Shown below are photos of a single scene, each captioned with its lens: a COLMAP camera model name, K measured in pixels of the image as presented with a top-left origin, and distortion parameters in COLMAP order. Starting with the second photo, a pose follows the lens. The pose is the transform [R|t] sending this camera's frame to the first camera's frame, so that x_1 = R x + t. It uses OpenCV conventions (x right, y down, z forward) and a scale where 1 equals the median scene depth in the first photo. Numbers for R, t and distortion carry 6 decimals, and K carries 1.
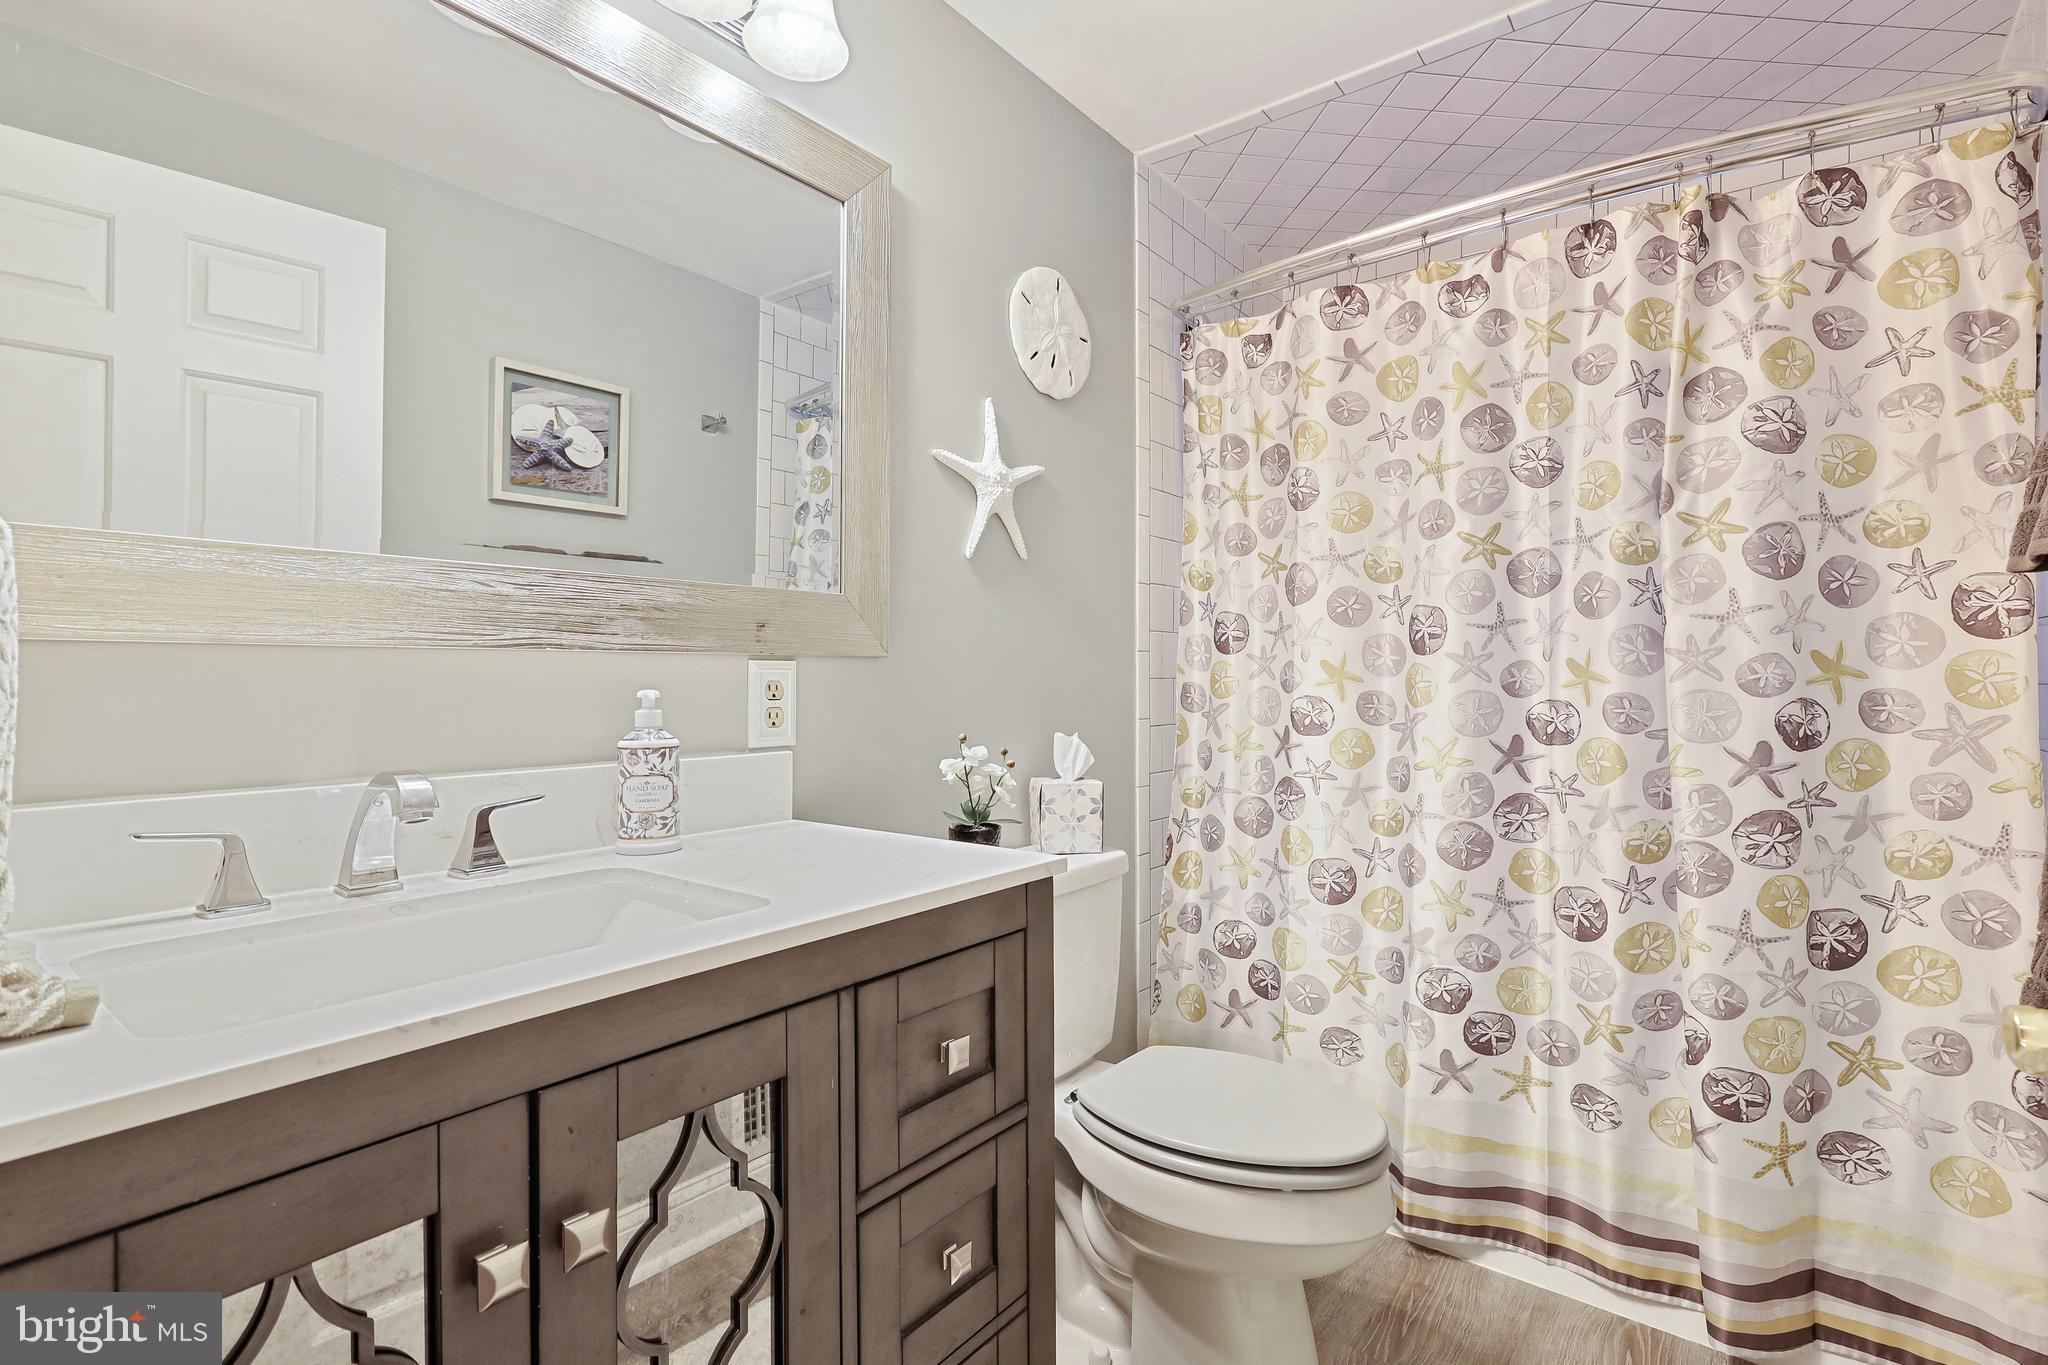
lens RADIAL K [[947.1, 0, 1022.5], [0, 947.1, 675.5], [0, 0, 1]] dist [0.002160, 0.000263]
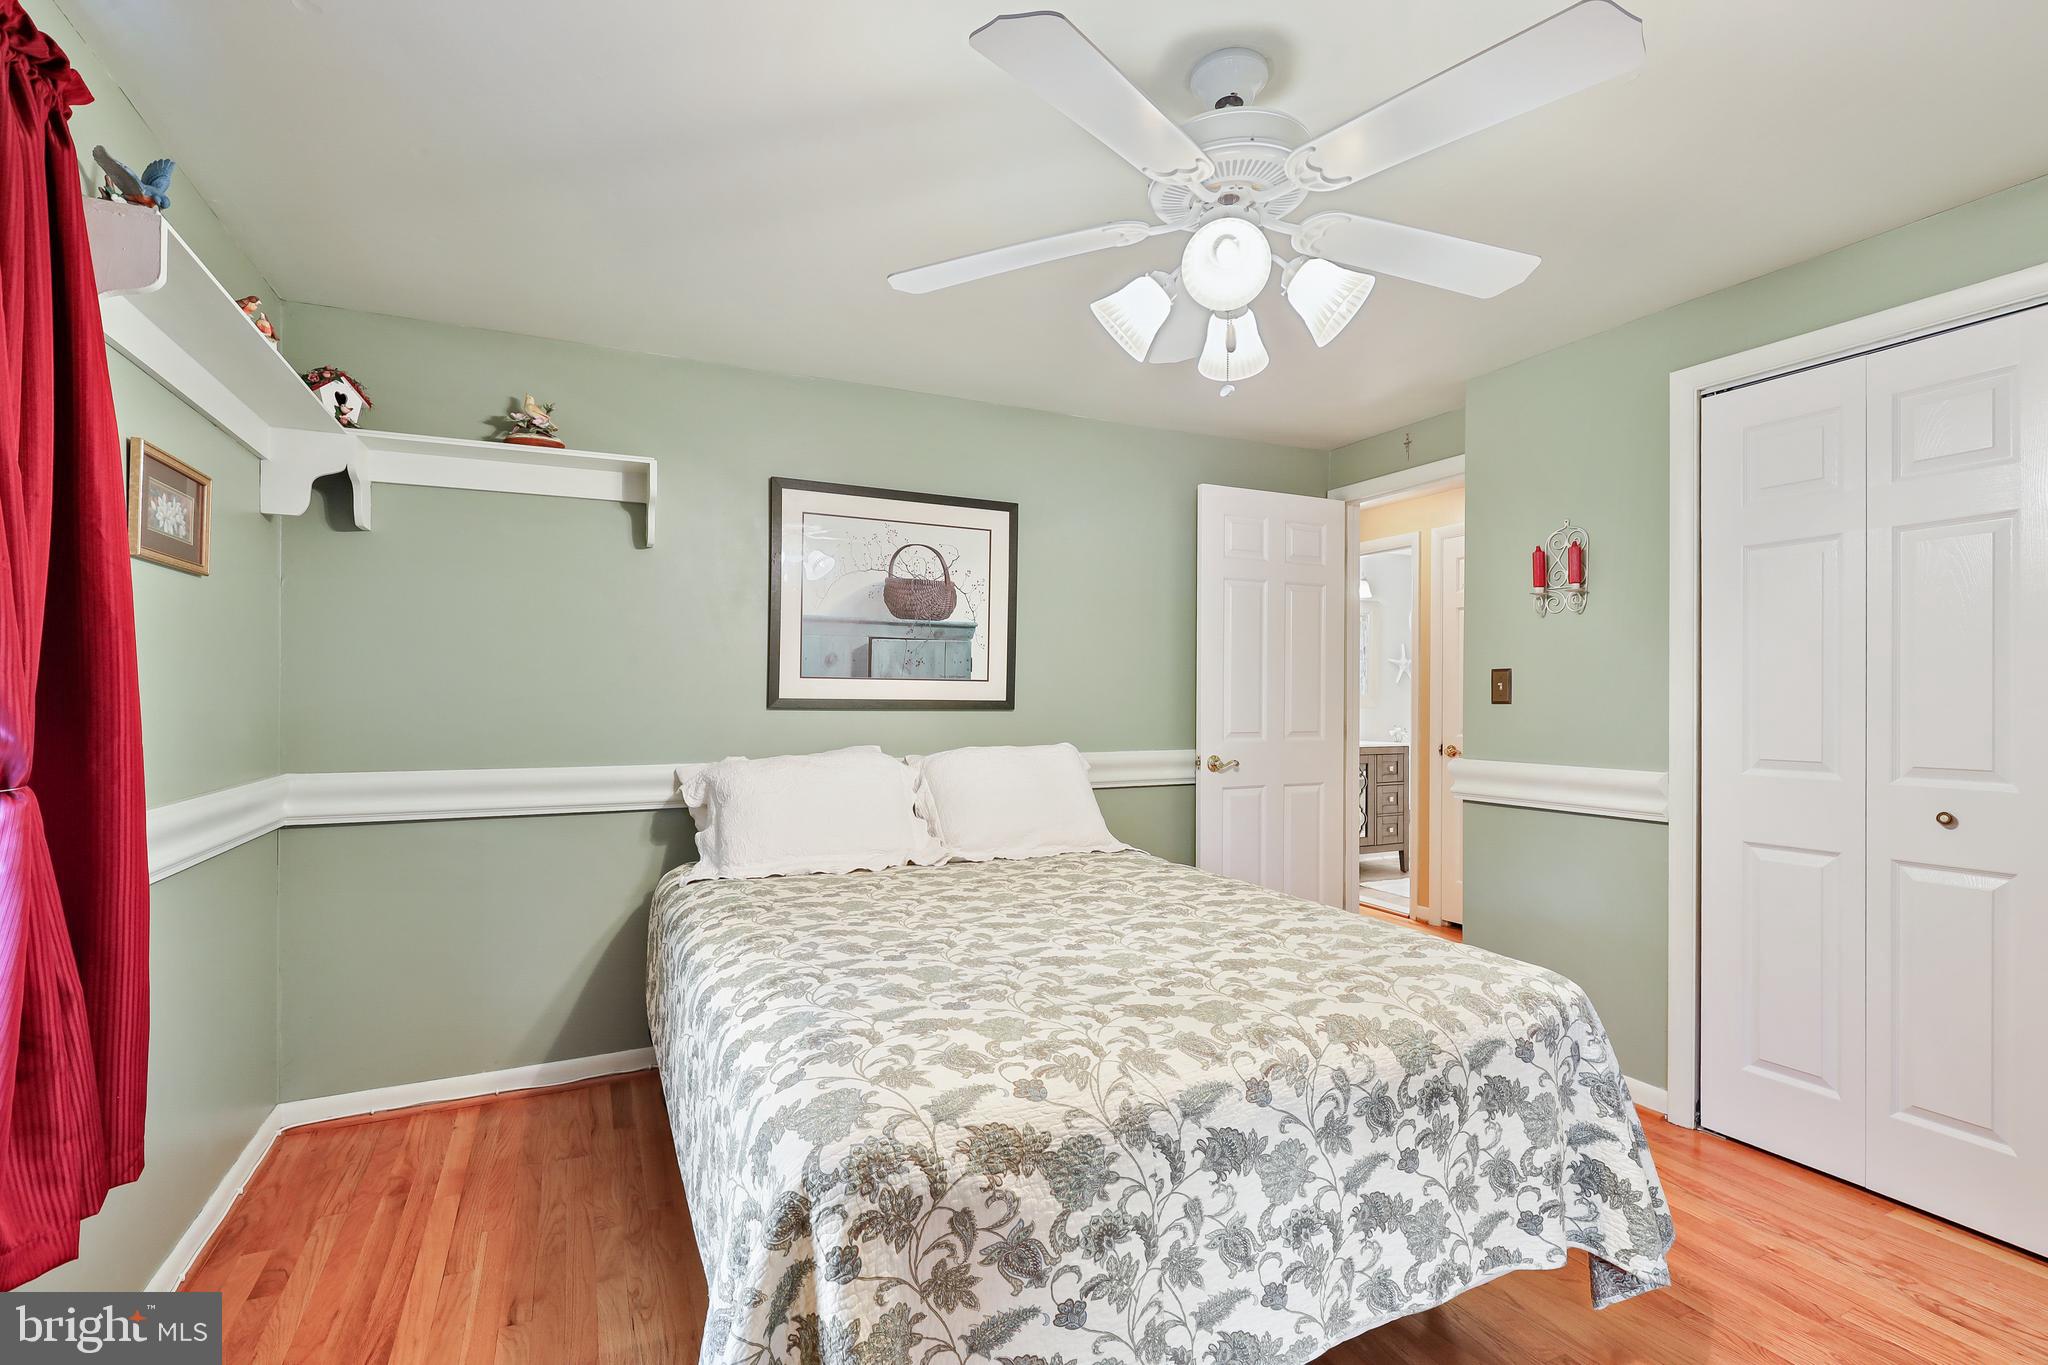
lens RADIAL K [[947.1, 0, 1025.8], [0, 947.1, 689.4], [0, 0, 1]] dist [0.002160, 0.000263]
pose [[0.888583, -0.000158, -0.458716, 0.703771], [-0.004518, 0.999948, -0.009097, -0.097494], [0.458694, 0.010156, 0.888536, -6.140856]]
